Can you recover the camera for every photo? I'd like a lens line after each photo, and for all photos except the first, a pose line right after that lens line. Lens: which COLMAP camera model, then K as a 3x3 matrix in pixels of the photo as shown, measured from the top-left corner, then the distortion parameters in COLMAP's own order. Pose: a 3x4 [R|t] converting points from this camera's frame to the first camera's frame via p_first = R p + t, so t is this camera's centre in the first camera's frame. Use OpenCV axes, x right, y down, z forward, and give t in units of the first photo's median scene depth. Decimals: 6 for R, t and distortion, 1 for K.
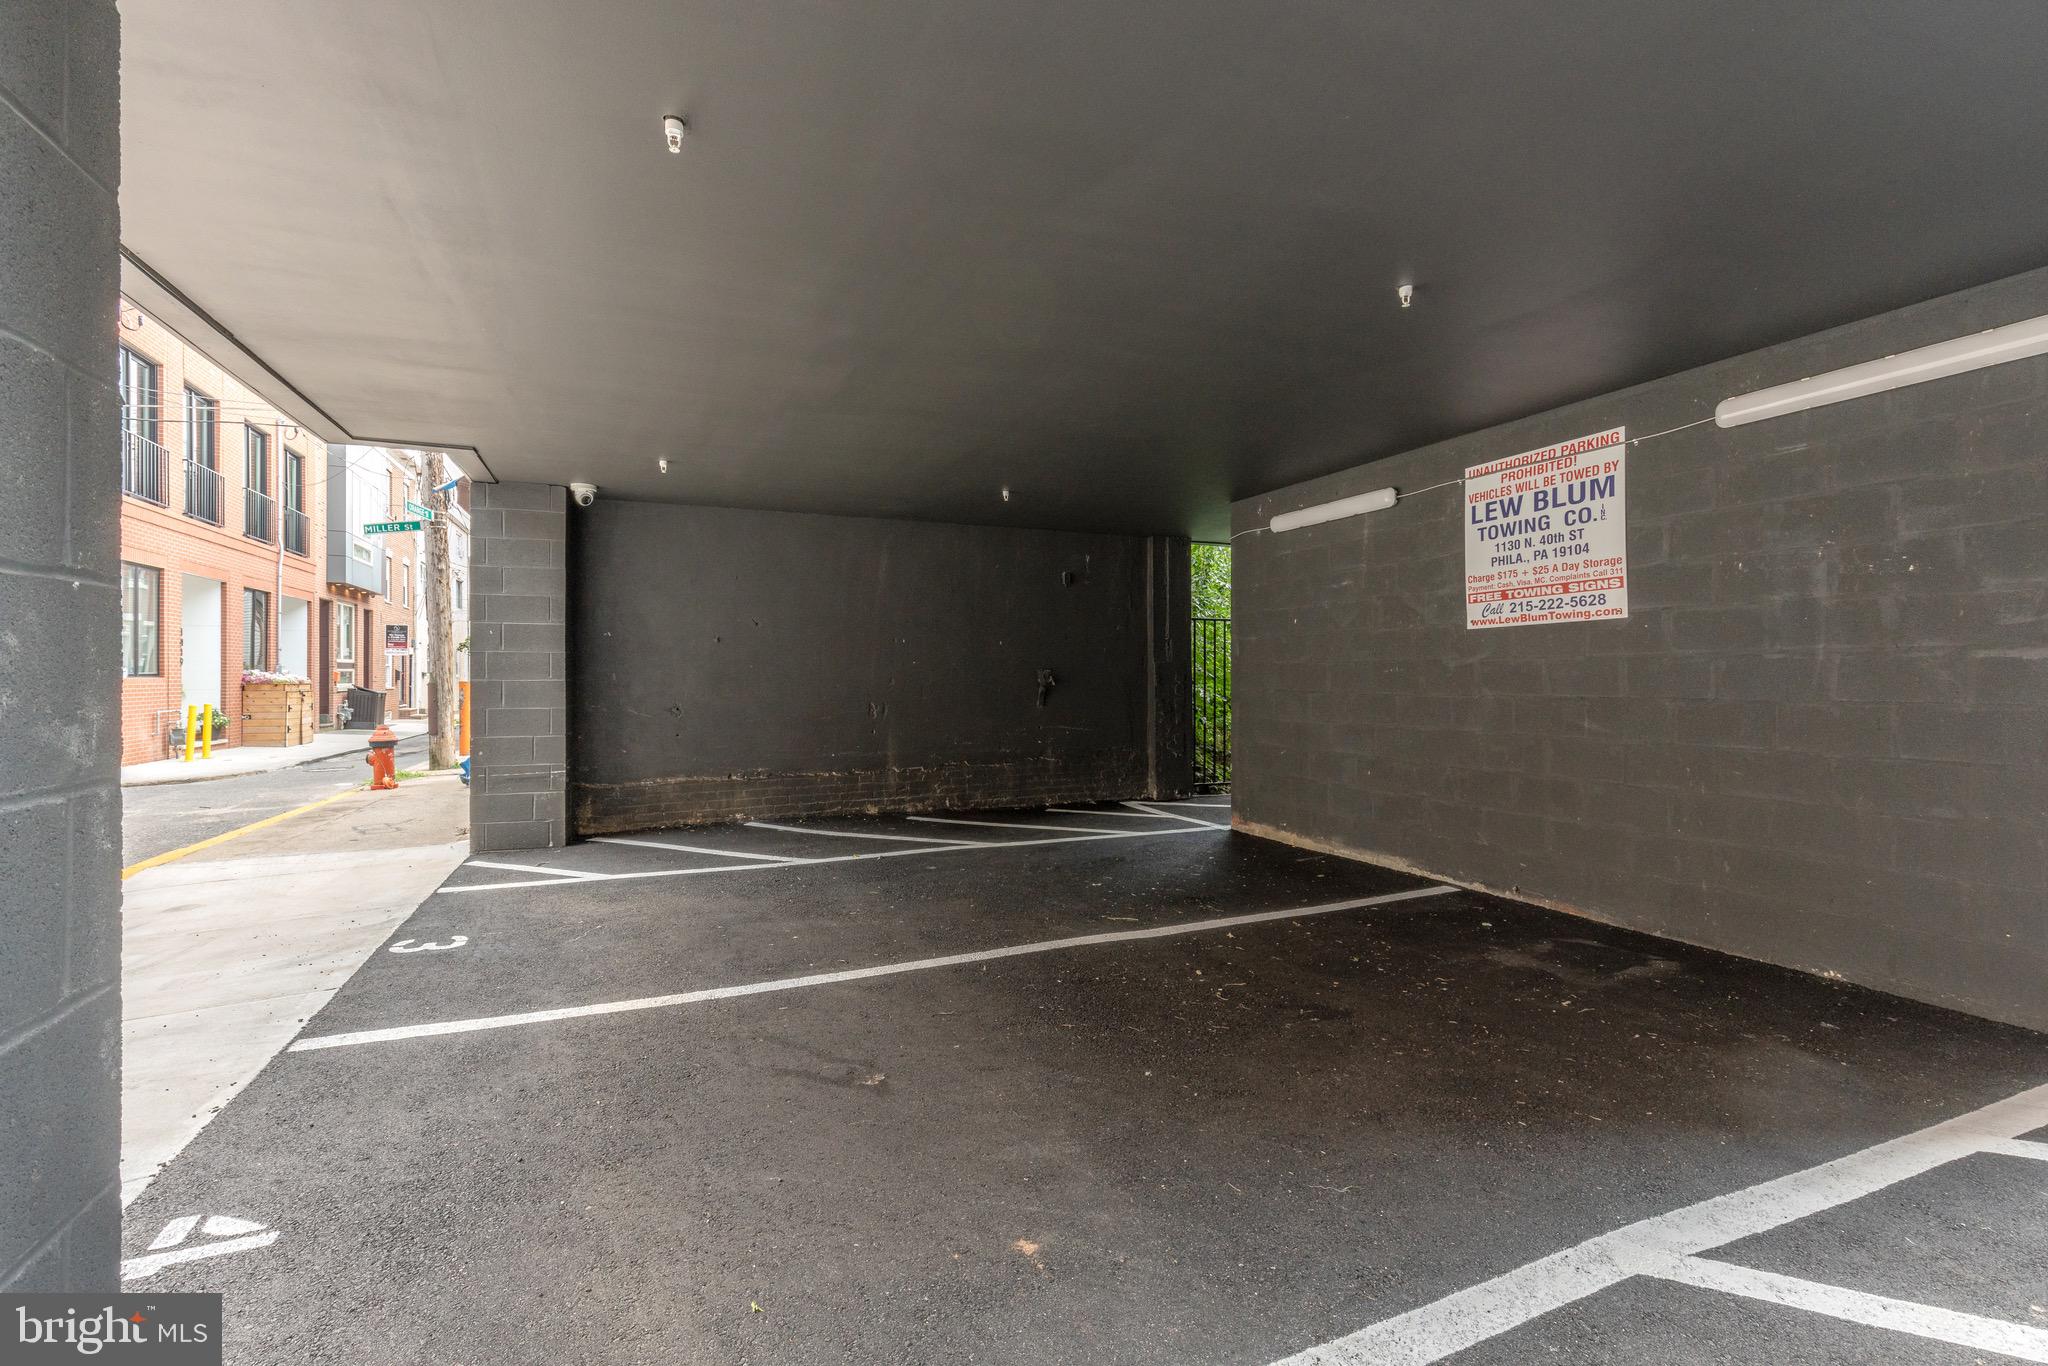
lens RADIAL K [[914.2, 0, 1013.8], [0, 914.2, 679.1], [0, 0, 1]] dist [0.006262, -0.000118]
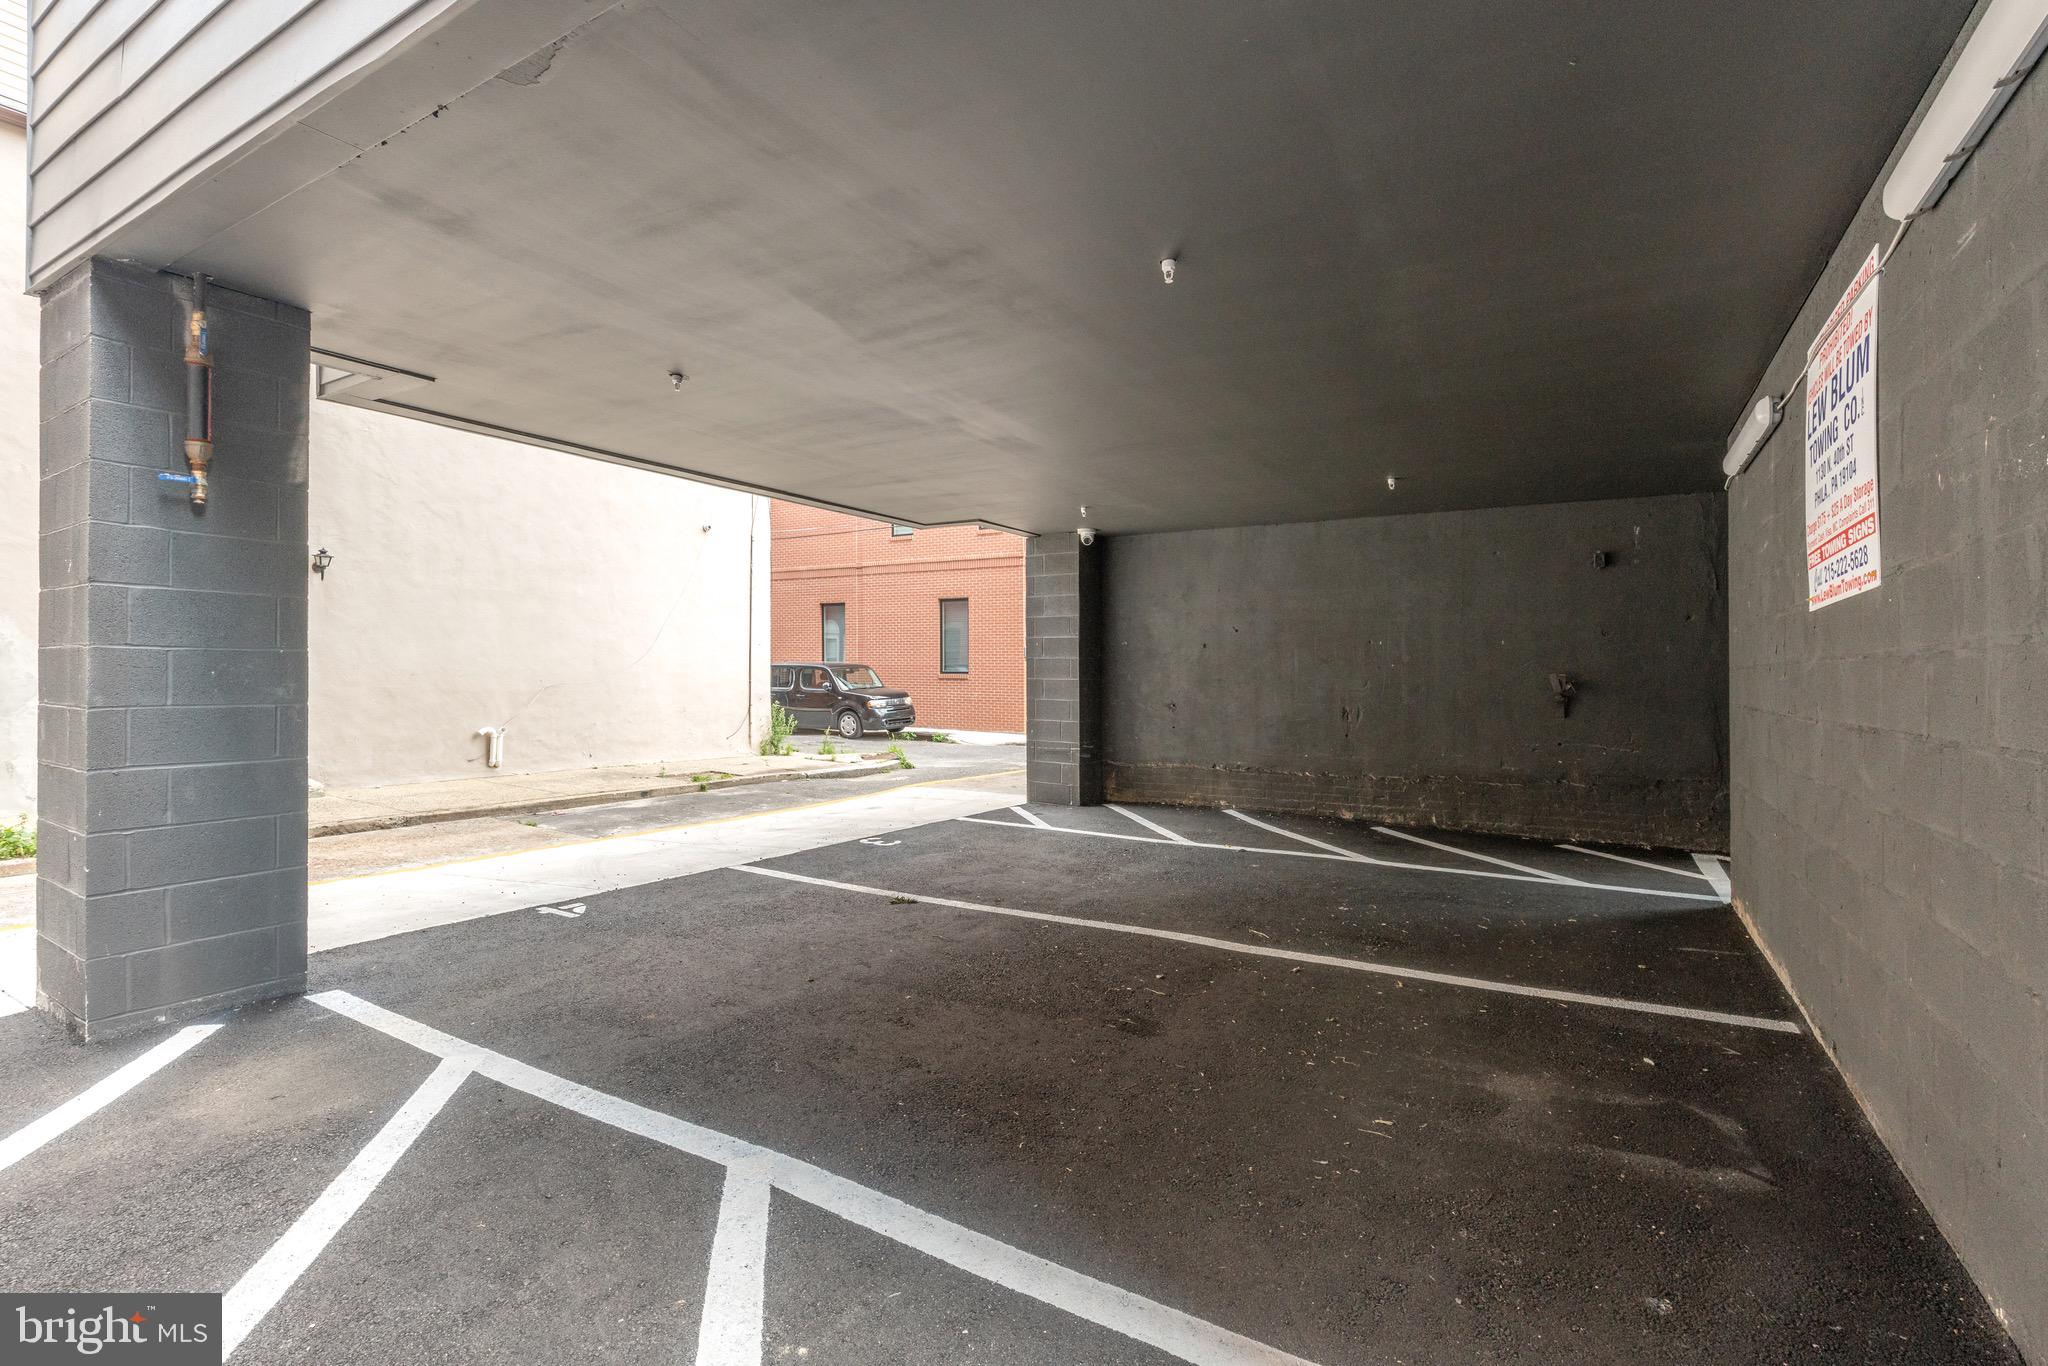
lens RADIAL K [[914.2, 0, 1024.1], [0, 914.2, 666.8], [0, 0, 1]] dist [0.006262, -0.000118]
pose [[0.591240, -0.000699, -0.806495, 0.713673], [-0.011570, 0.999889, -0.009348, -0.005198], [0.806412, 0.014858, 0.591167, 0.220061]]
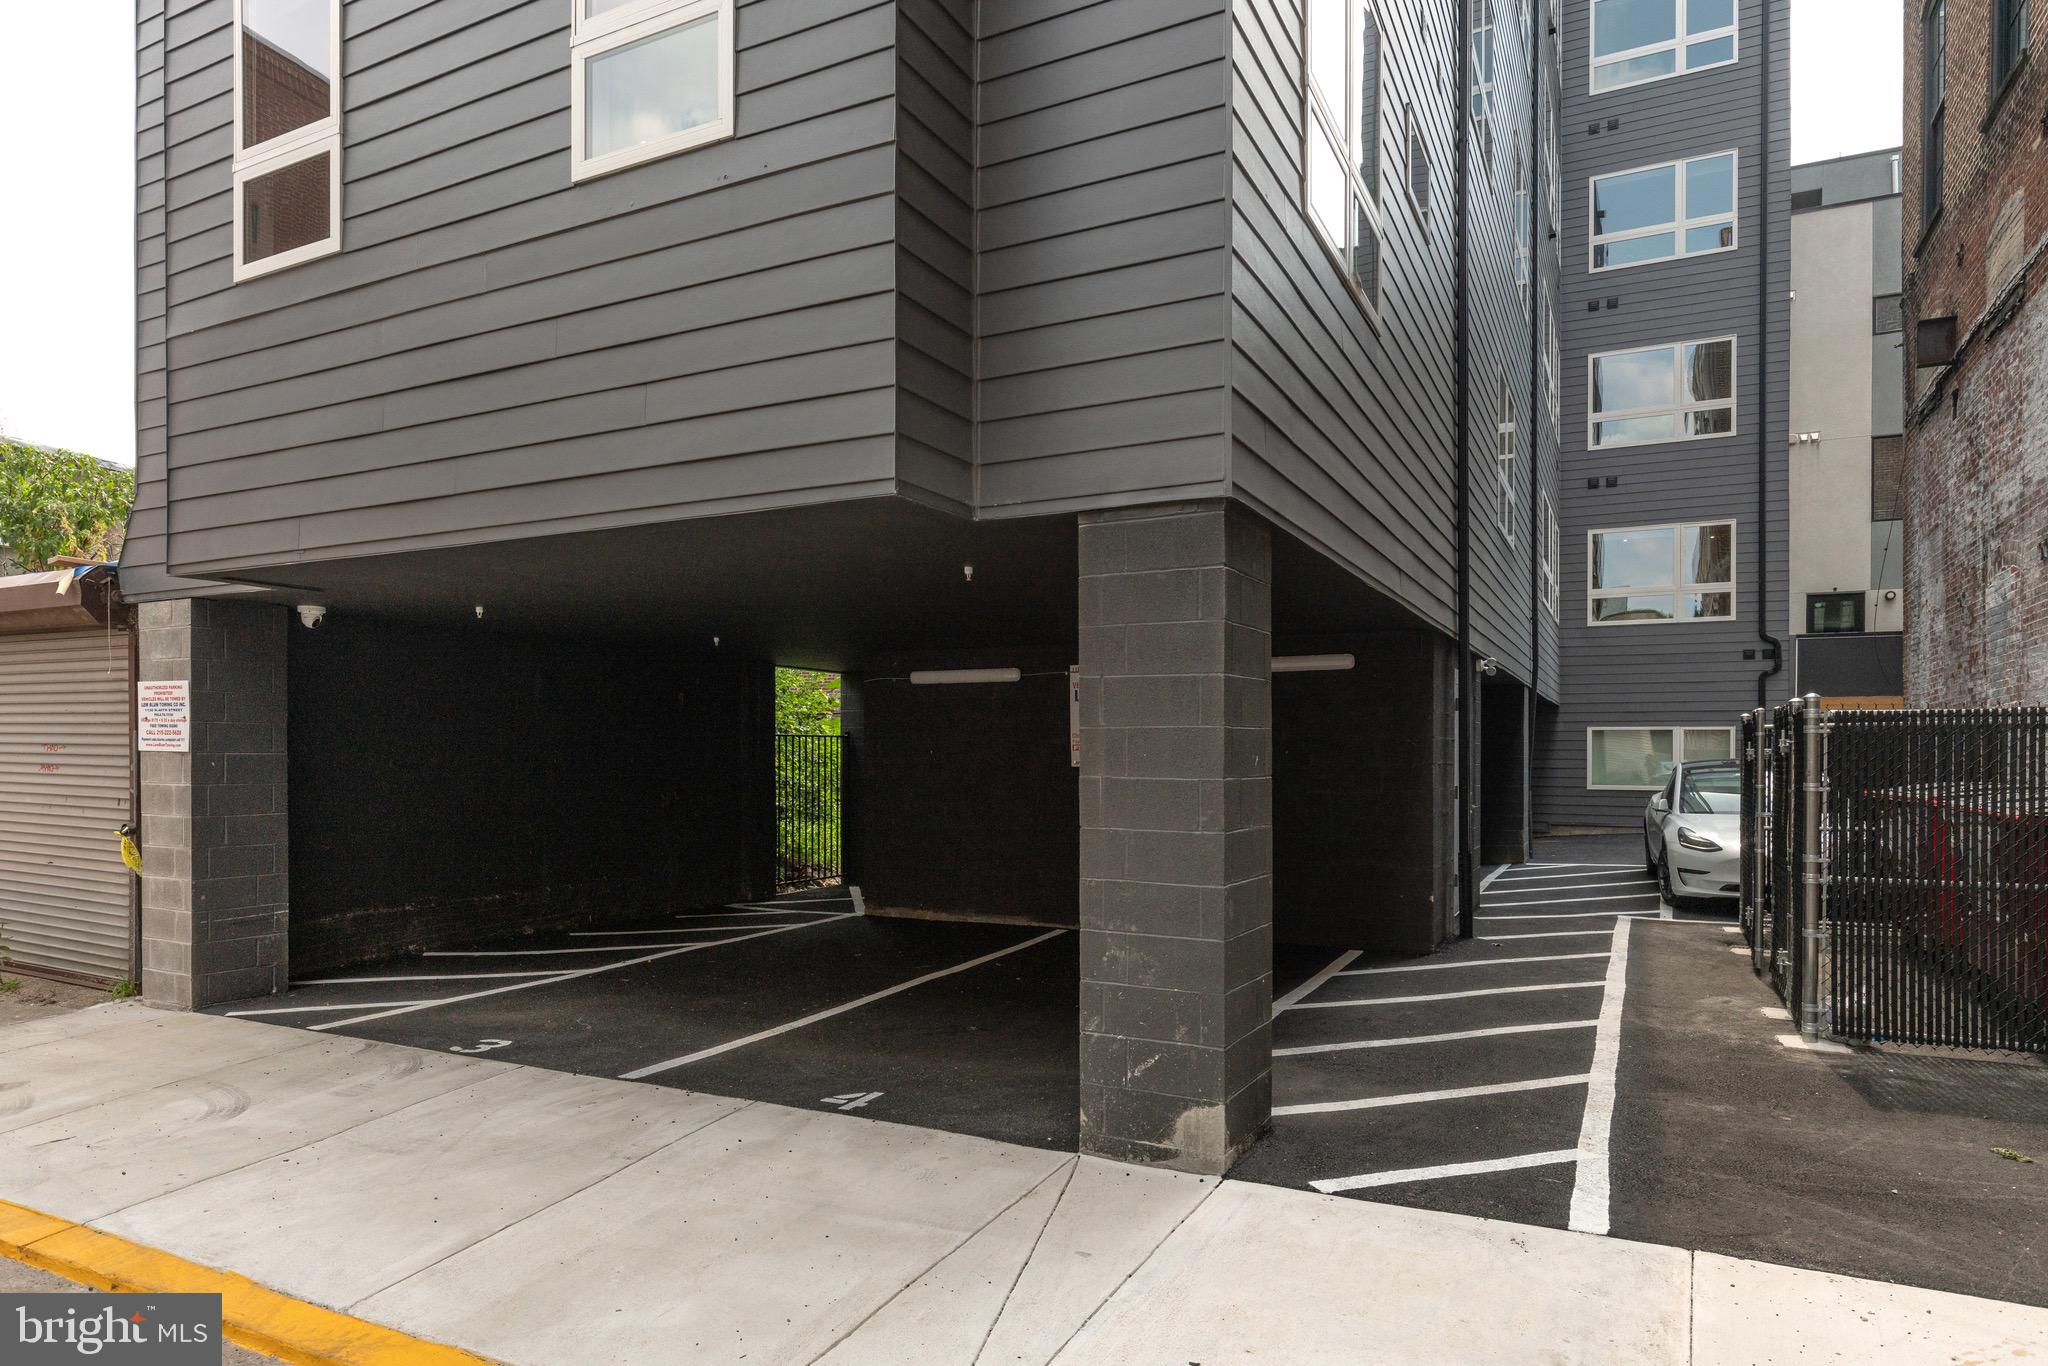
lens RADIAL K [[1214.3, 0, 1004.9], [0, 1214.3, 757.1], [0, 0, 1]] dist [-0.004878, 0.000258]
pose [[0.767817, -0.002191, 0.640665, -0.989924], [0.001726, 0.999998, 0.001352, -0.077397], [-0.640667, 0.000067, 0.767819, -0.570522]]
